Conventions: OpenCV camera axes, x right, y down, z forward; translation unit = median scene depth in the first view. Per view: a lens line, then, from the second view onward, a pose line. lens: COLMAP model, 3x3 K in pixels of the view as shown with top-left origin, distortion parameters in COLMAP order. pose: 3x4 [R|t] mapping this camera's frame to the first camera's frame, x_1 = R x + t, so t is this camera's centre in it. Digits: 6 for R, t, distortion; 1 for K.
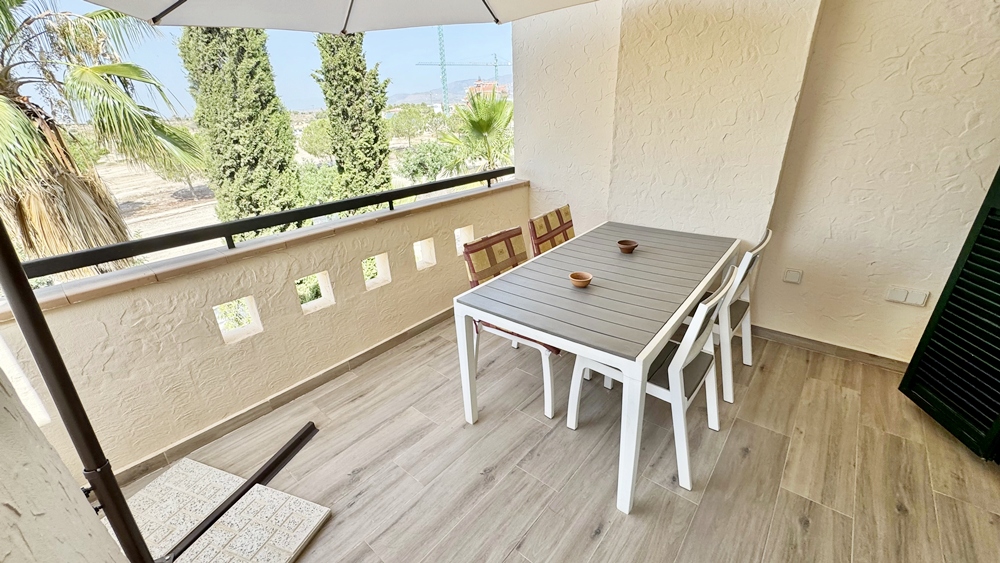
lens RADIAL K [[398.4, 0, 509.9], [0, 398.4, 285.1], [0, 0, 1]] dist [-0.003644, 0.000604]
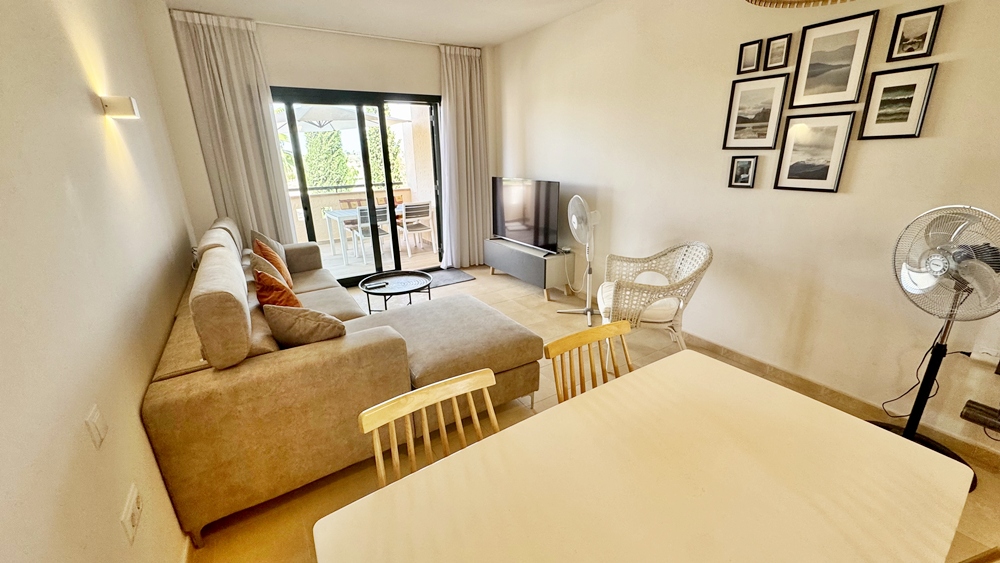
lens RADIAL K [[398.4, 0, 501.8], [0, 398.4, 281.5], [0, 0, 1]] dist [-0.003644, 0.000604]
pose [[0.955338, 0.106864, -0.275515, 1.385115], [-0.132662, 0.988188, -0.076712, 0.412079], [0.264063, 0.109836, 0.958231, -1.101712]]
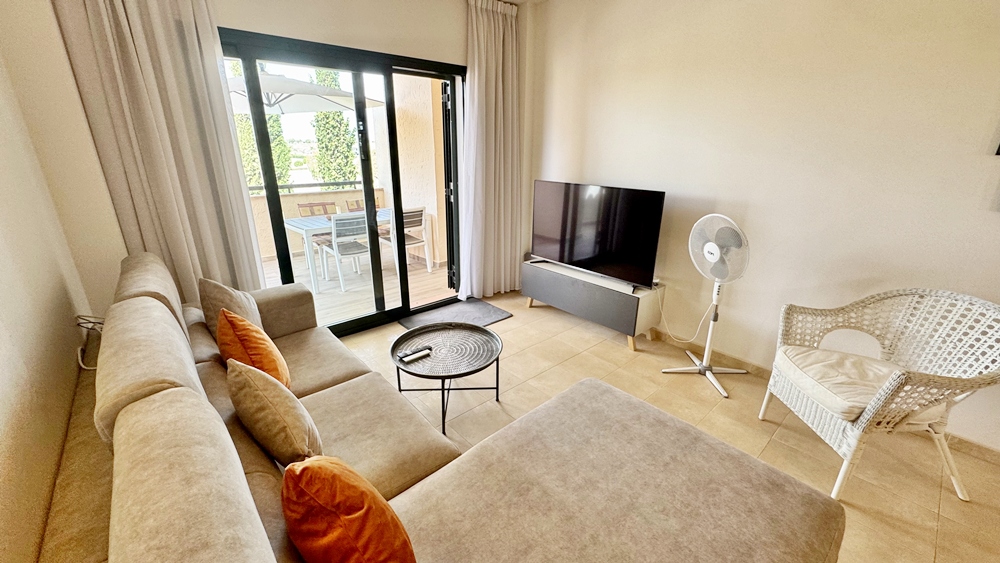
lens RADIAL K [[398.4, 0, 500.6], [0, 398.4, 280.8], [0, 0, 1]] dist [-0.003644, 0.000604]
pose [[0.988817, 0.084790, -0.122686, 0.957388], [-0.095143, 0.992151, -0.081142, 0.293931], [0.114843, 0.091908, 0.989123, -0.810501]]
